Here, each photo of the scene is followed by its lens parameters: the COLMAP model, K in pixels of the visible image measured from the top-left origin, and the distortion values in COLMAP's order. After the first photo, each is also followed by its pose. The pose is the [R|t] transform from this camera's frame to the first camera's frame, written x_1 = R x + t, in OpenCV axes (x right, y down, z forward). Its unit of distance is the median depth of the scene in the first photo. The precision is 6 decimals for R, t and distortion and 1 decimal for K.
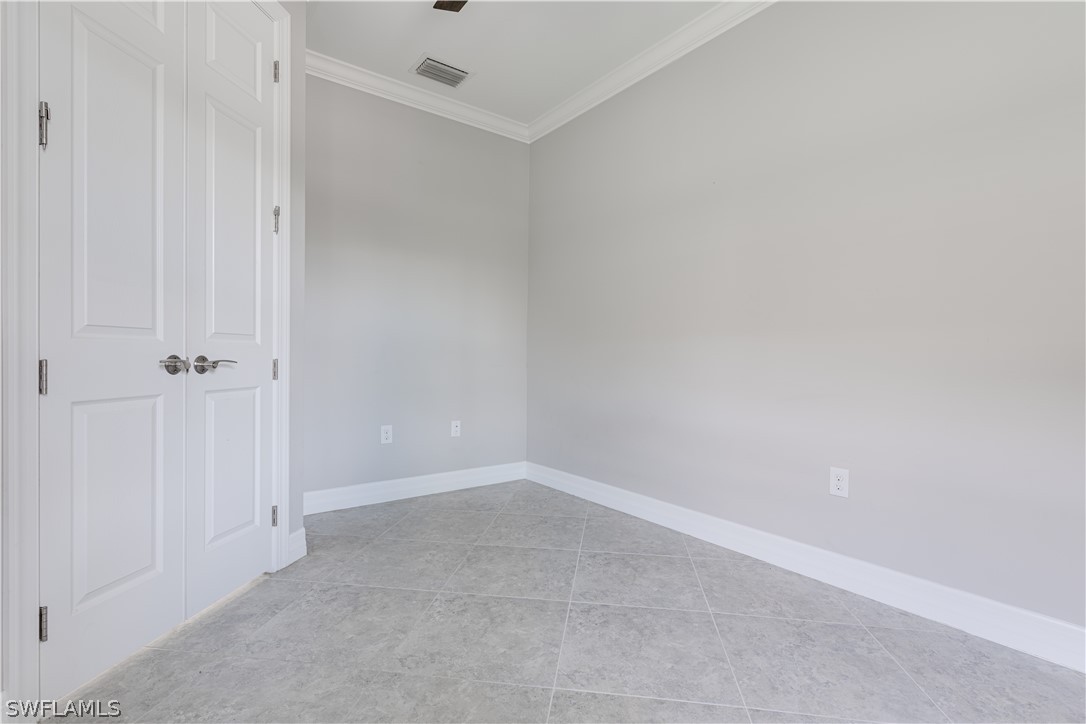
lens RADIAL K [[511.5, 0, 543.0], [0, 511.5, 362.0], [0, 0, 1]] dist [0.001192, 0.000493]
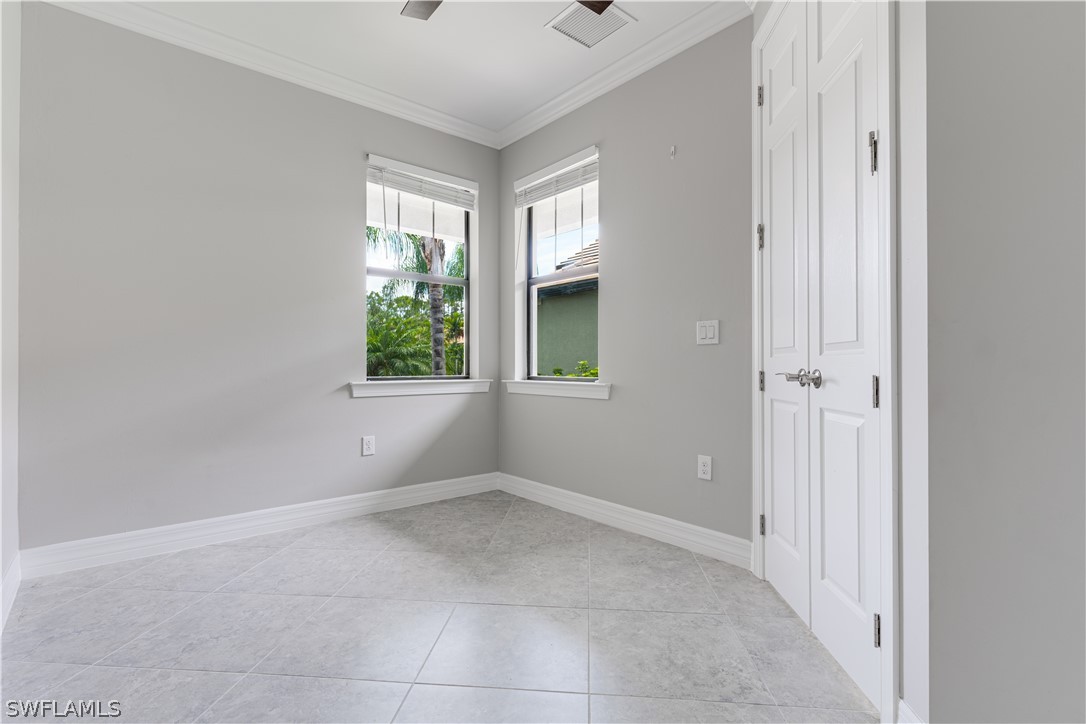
lens RADIAL K [[511.5, 0, 543.0], [0, 511.5, 362.0], [0, 0, 1]] dist [0.001192, 0.000493]
pose [[-0.998395, -0.010772, -0.055592, -0.104550], [-0.011035, 0.999929, 0.004417, -0.025237], [0.055541, 0.005024, -0.998444, 1.983263]]
